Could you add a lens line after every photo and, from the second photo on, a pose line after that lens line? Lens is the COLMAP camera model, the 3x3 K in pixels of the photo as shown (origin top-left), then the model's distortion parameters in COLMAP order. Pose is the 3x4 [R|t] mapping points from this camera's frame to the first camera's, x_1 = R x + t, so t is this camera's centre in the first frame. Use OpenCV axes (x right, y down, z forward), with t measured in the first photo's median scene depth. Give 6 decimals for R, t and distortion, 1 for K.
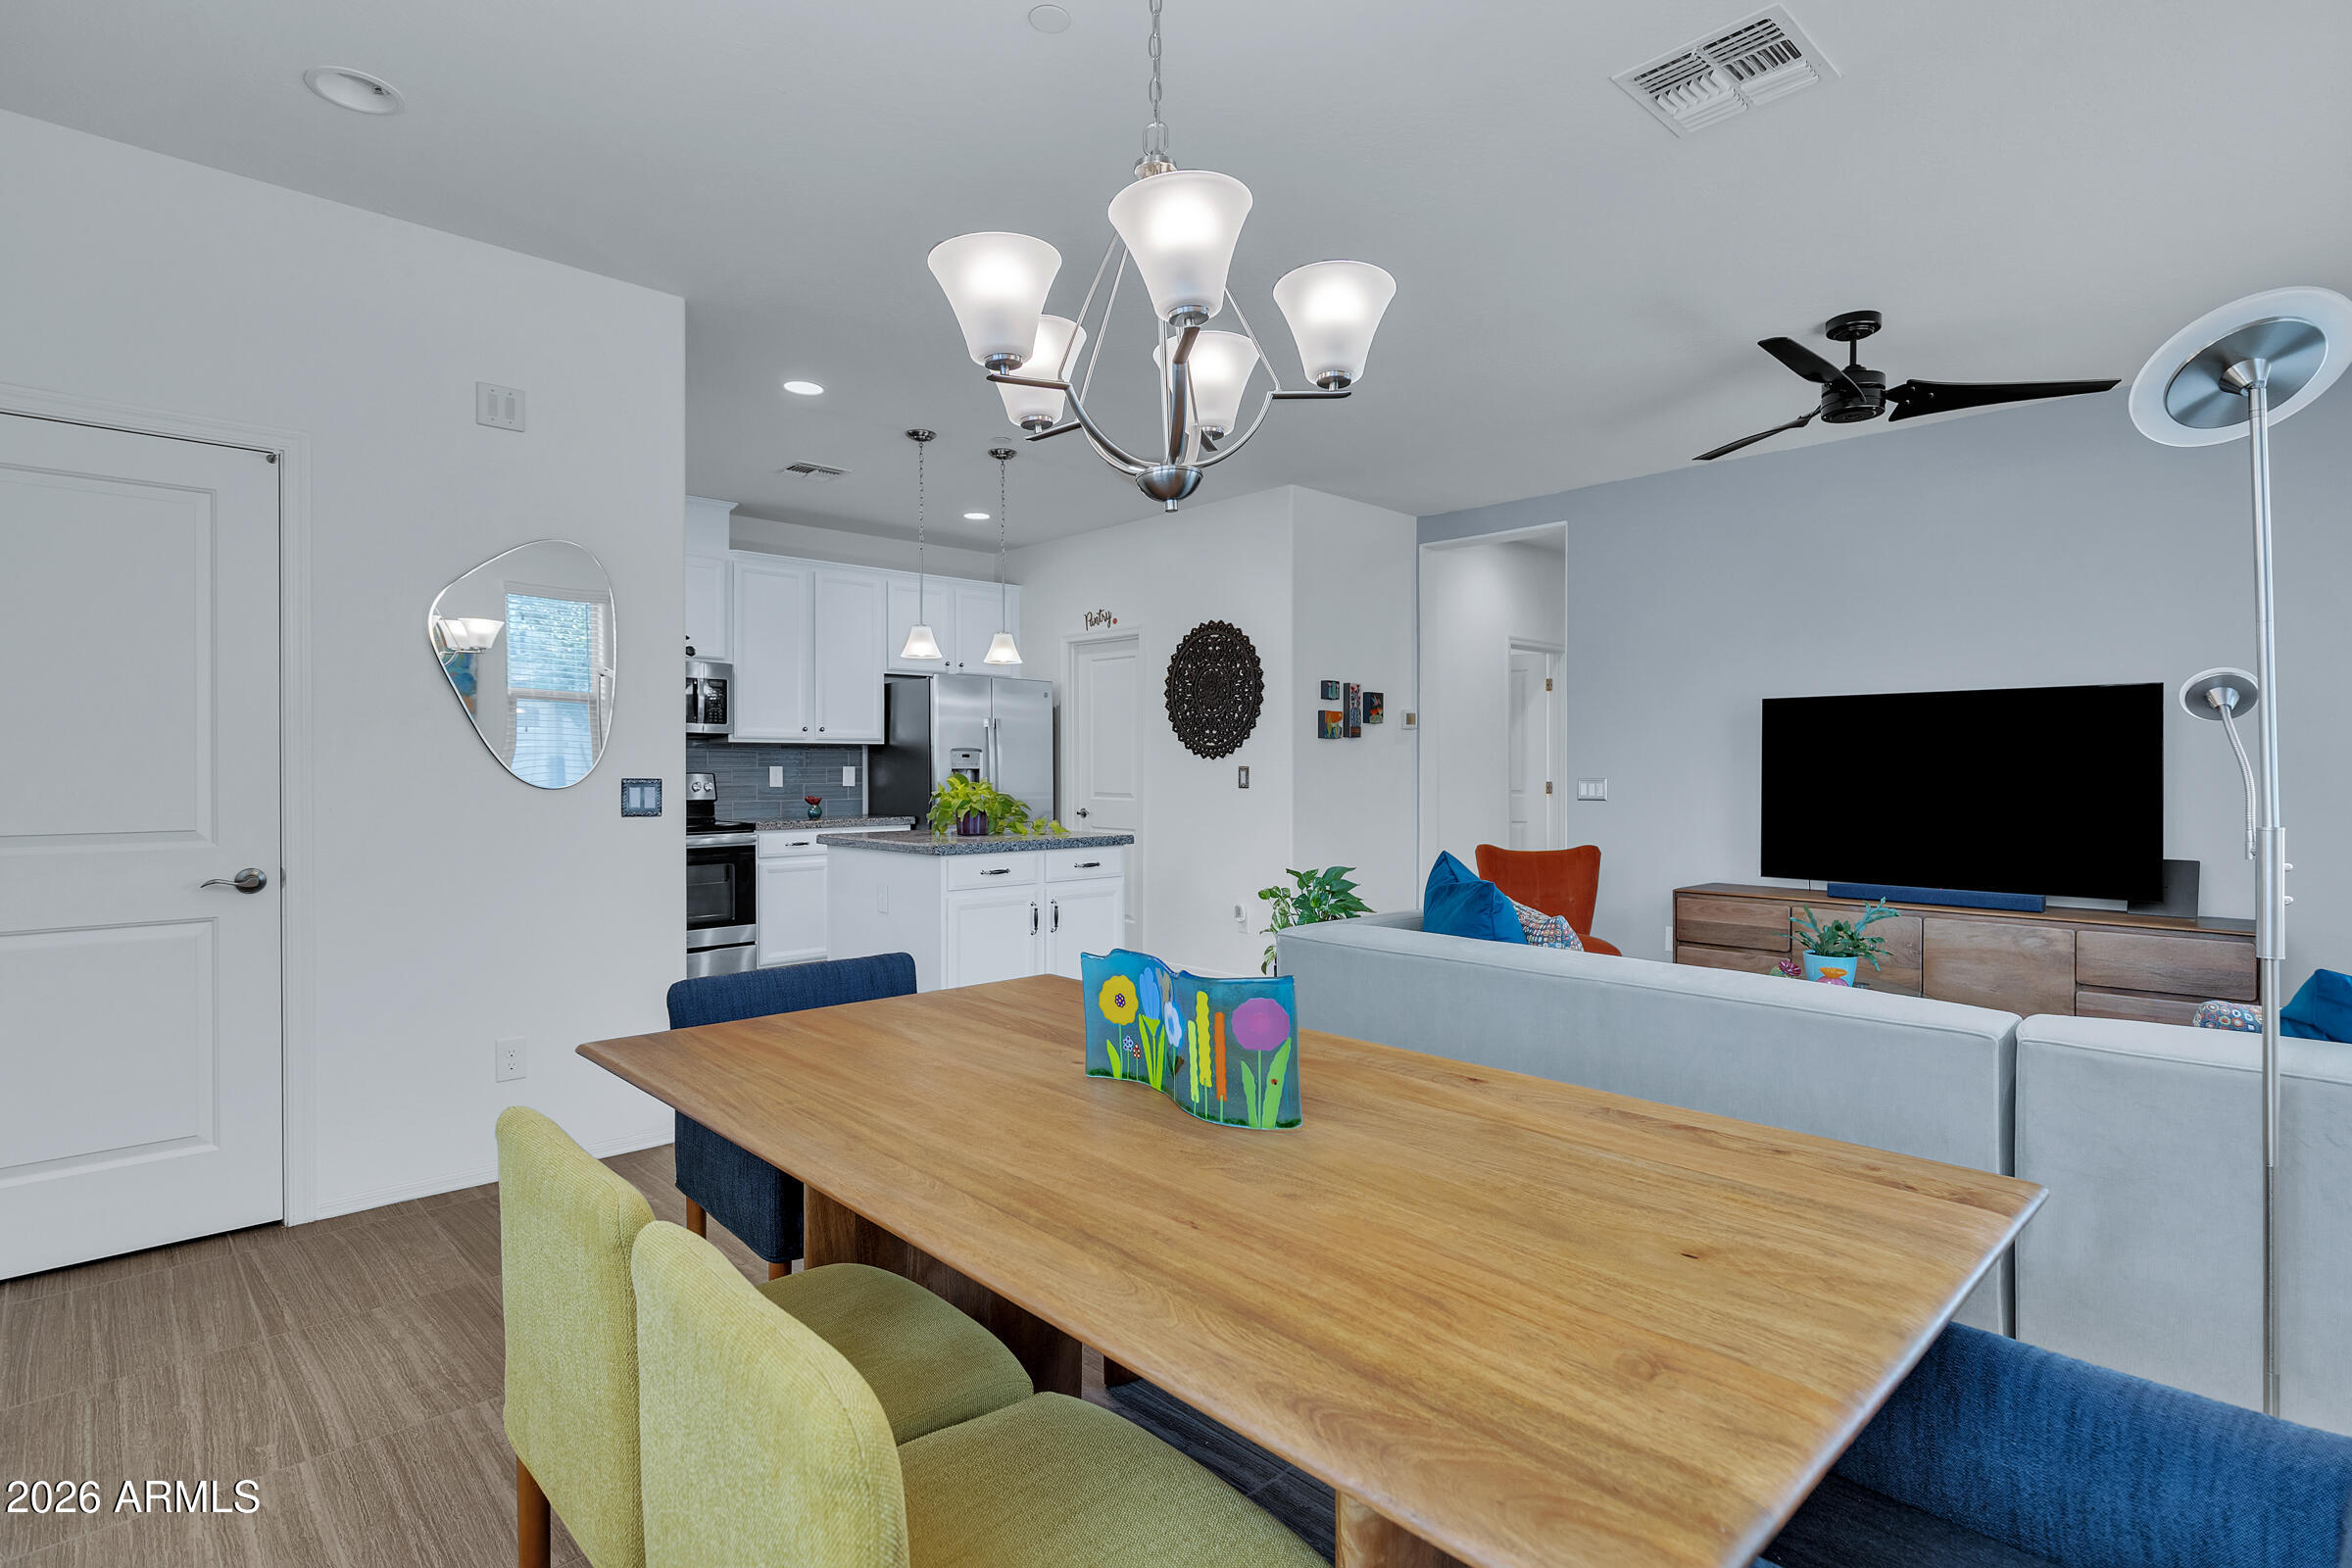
lens RADIAL K [[1187.6, 0, 1181.6], [0, 1187.6, 763.5], [0, 0, 1]] dist [0.003164, 0.000342]
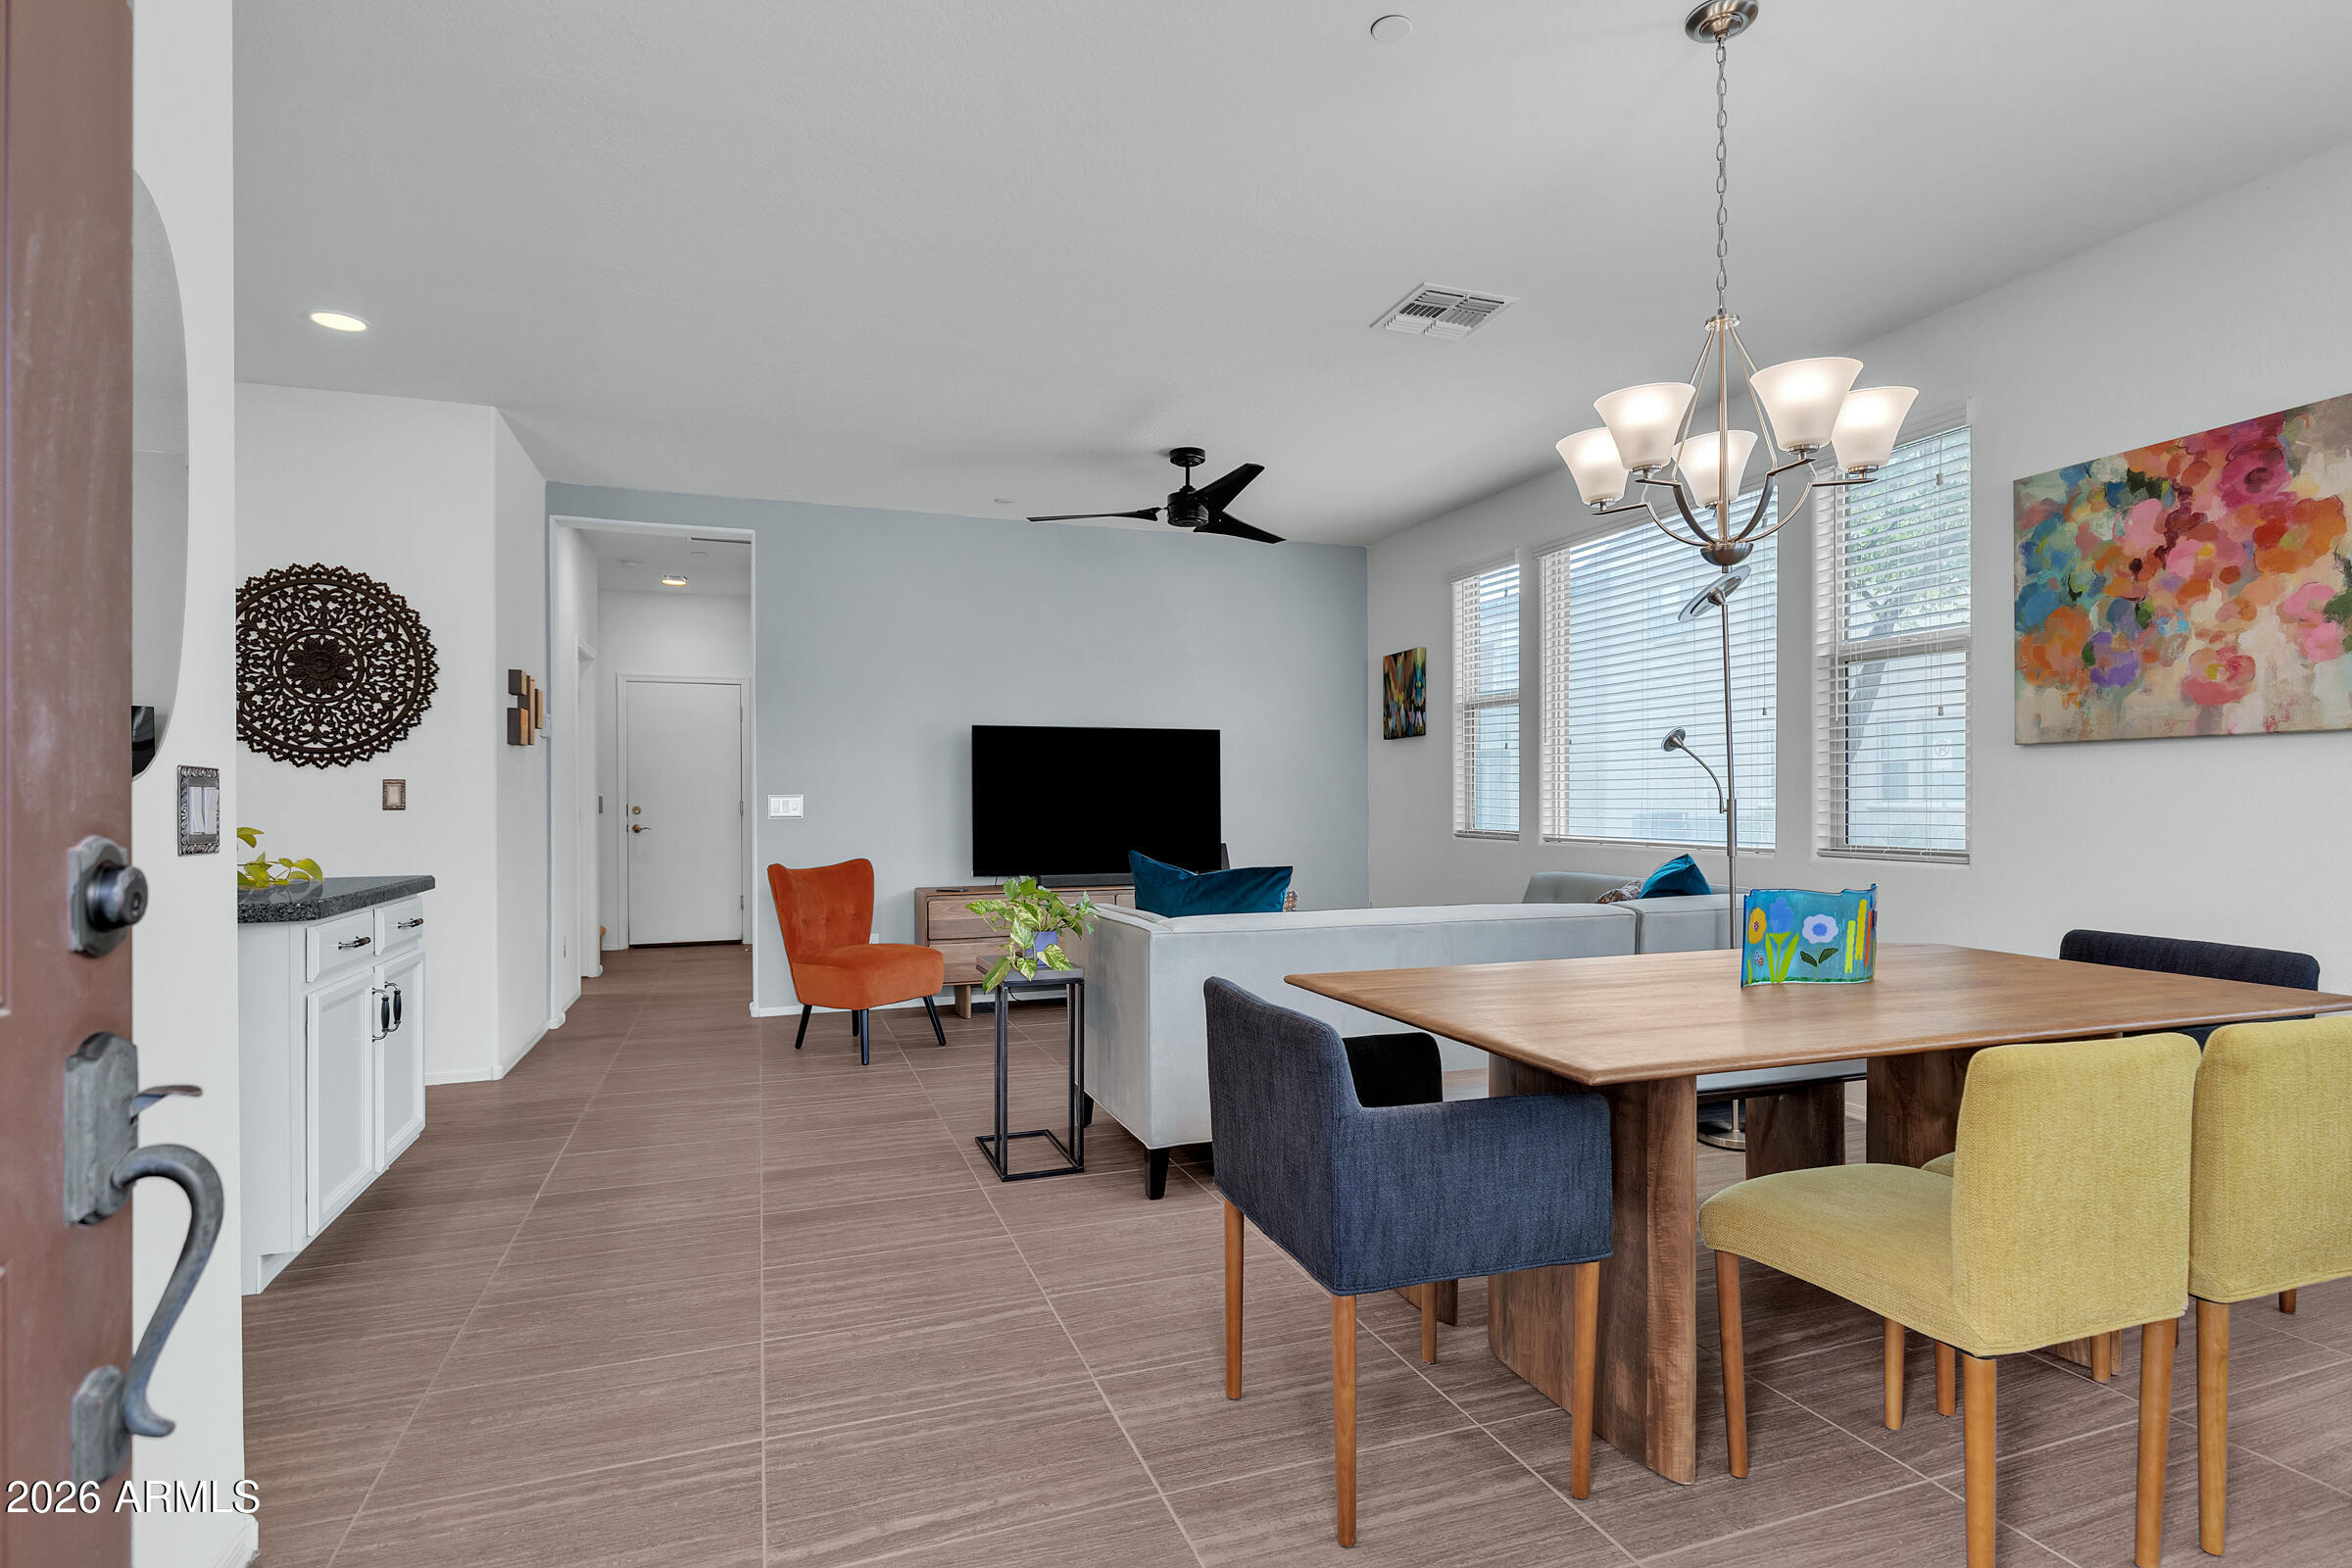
lens RADIAL K [[1187.6, 0, 1181.6], [0, 1187.6, 763.5], [0, 0, 1]] dist [0.003164, 0.000342]
pose [[0.389956, 0.026077, 0.920464, -0.504551], [0.004239, 0.999538, -0.030113, 0.019634], [-0.920824, 0.015645, 0.389666, 0.355226]]
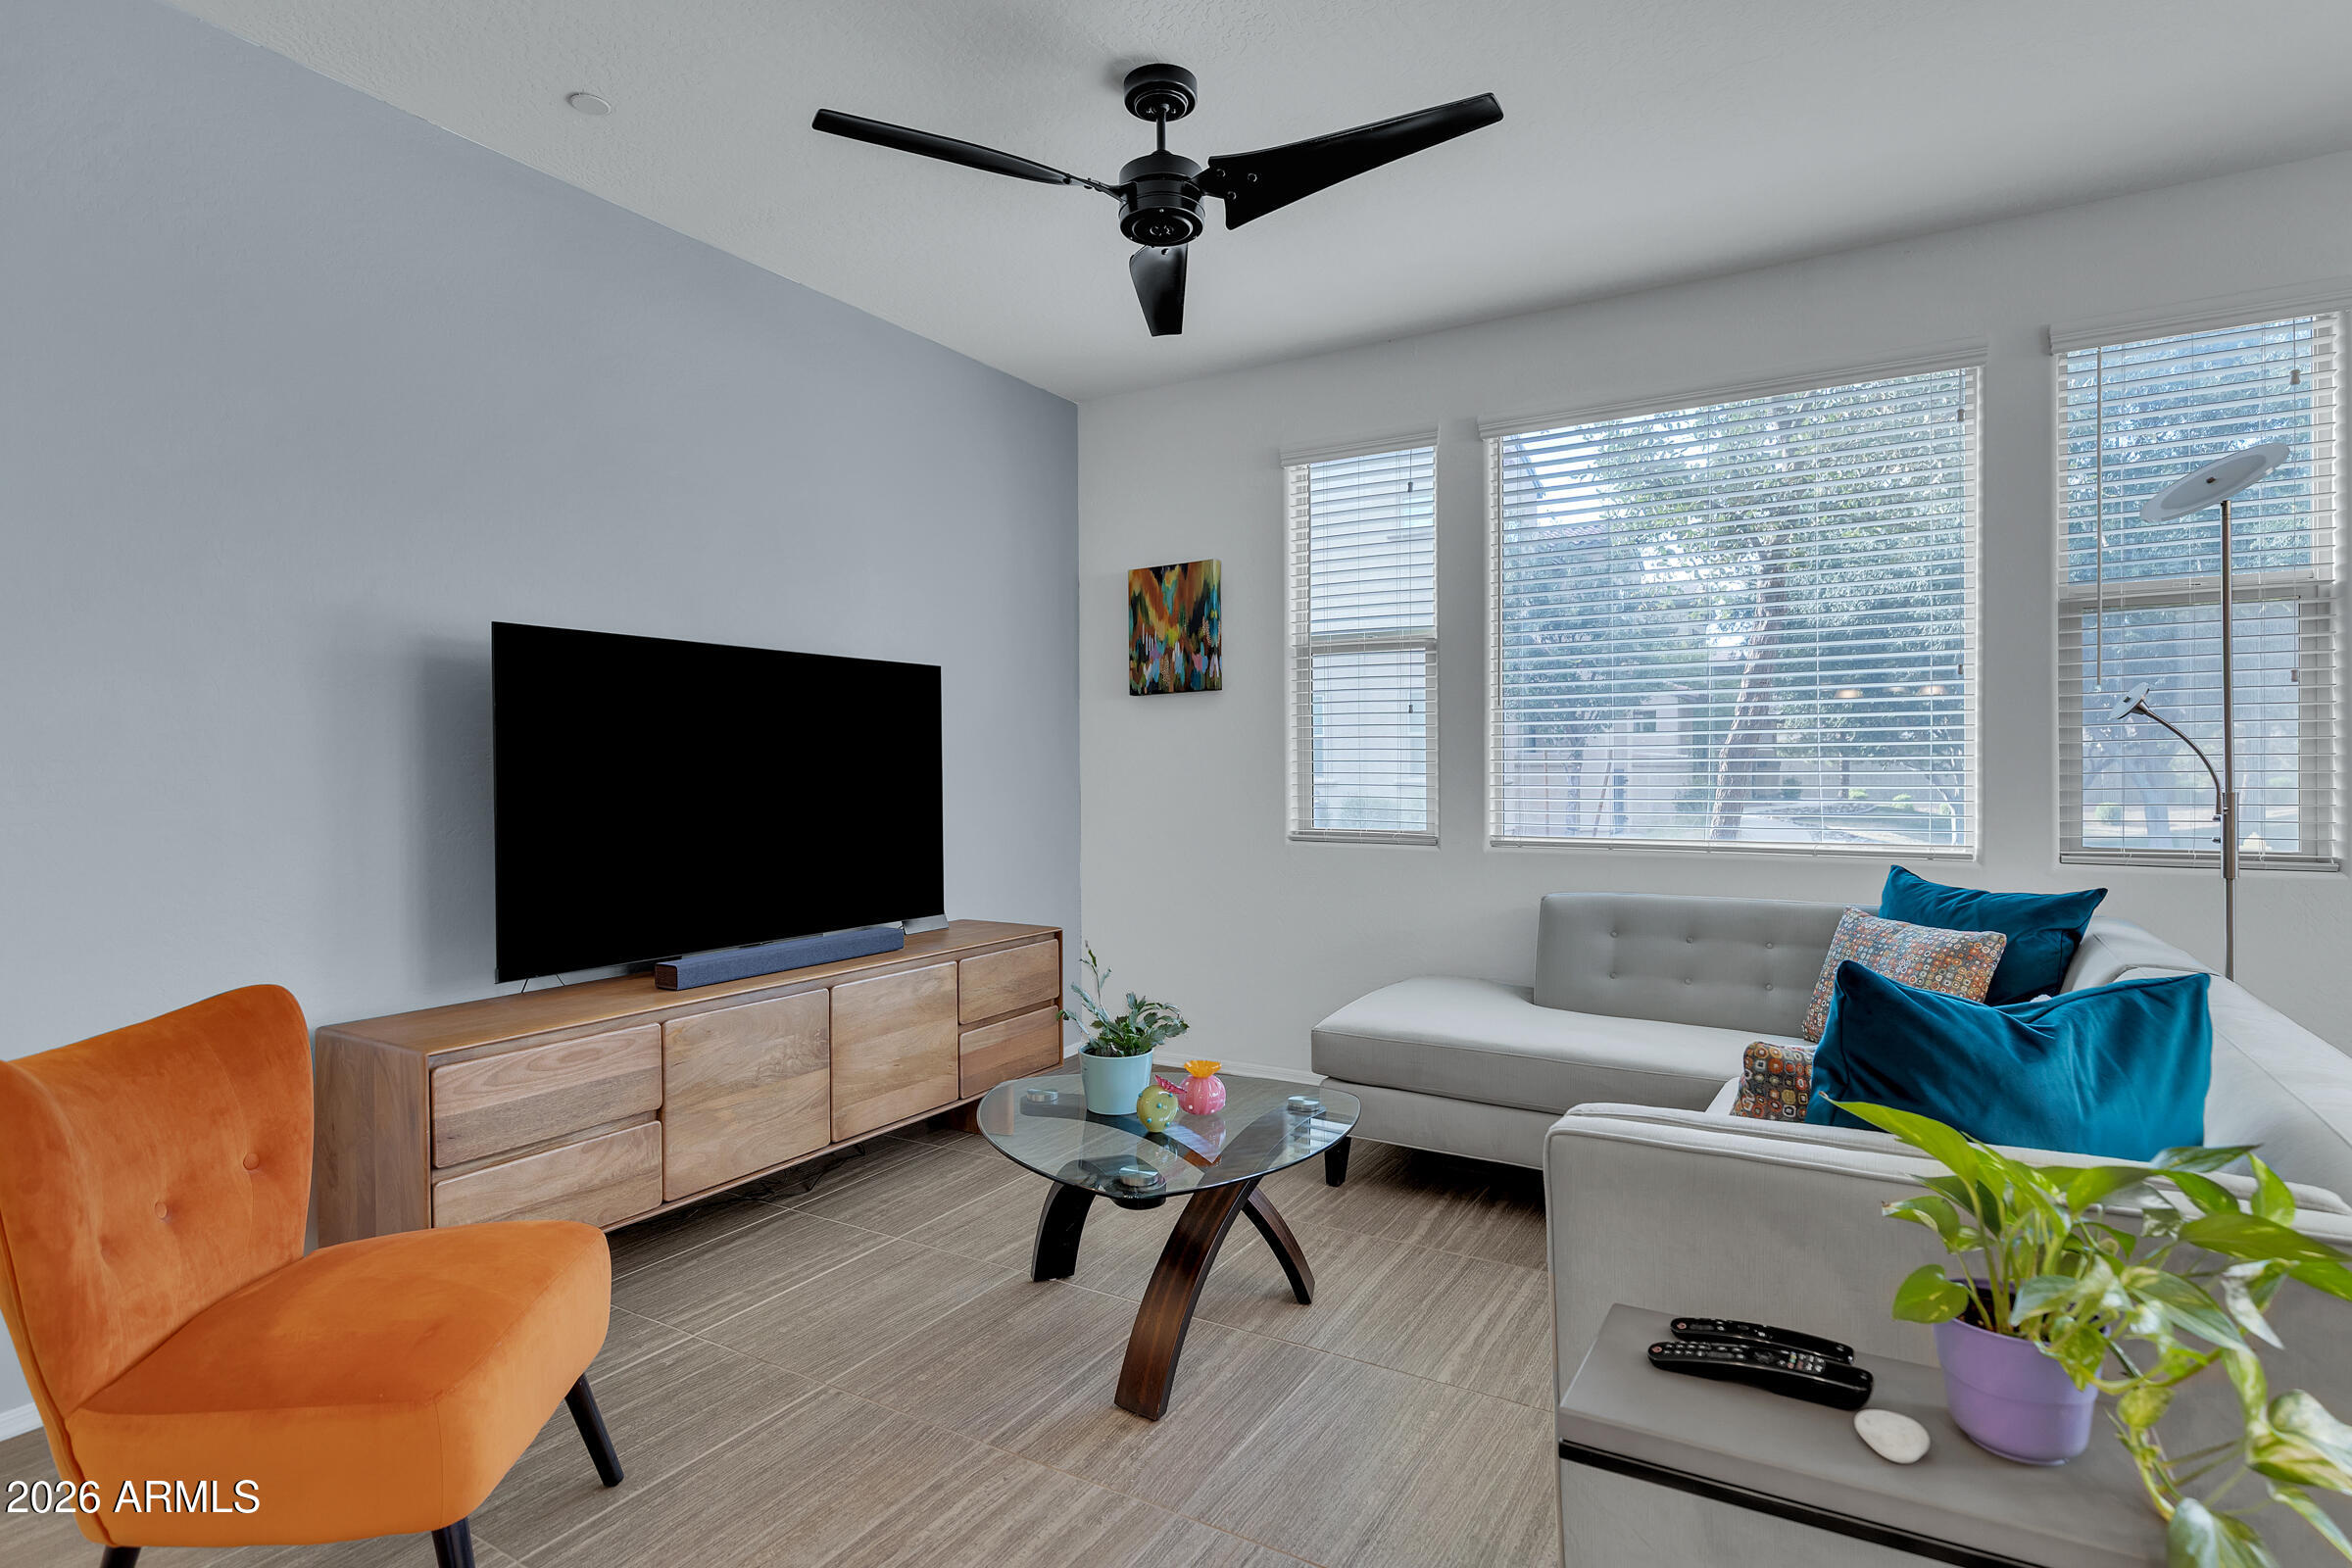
lens RADIAL K [[1187.6, 0, 1181.6], [0, 1187.6, 763.5], [0, 0, 1]] dist [0.003164, 0.000342]
pose [[-0.278350, 0.006723, 0.960456, -0.056678], [0.007467, 0.999960, -0.004835, 0.008768], [-0.960451, 0.005825, -0.278389, 0.865280]]
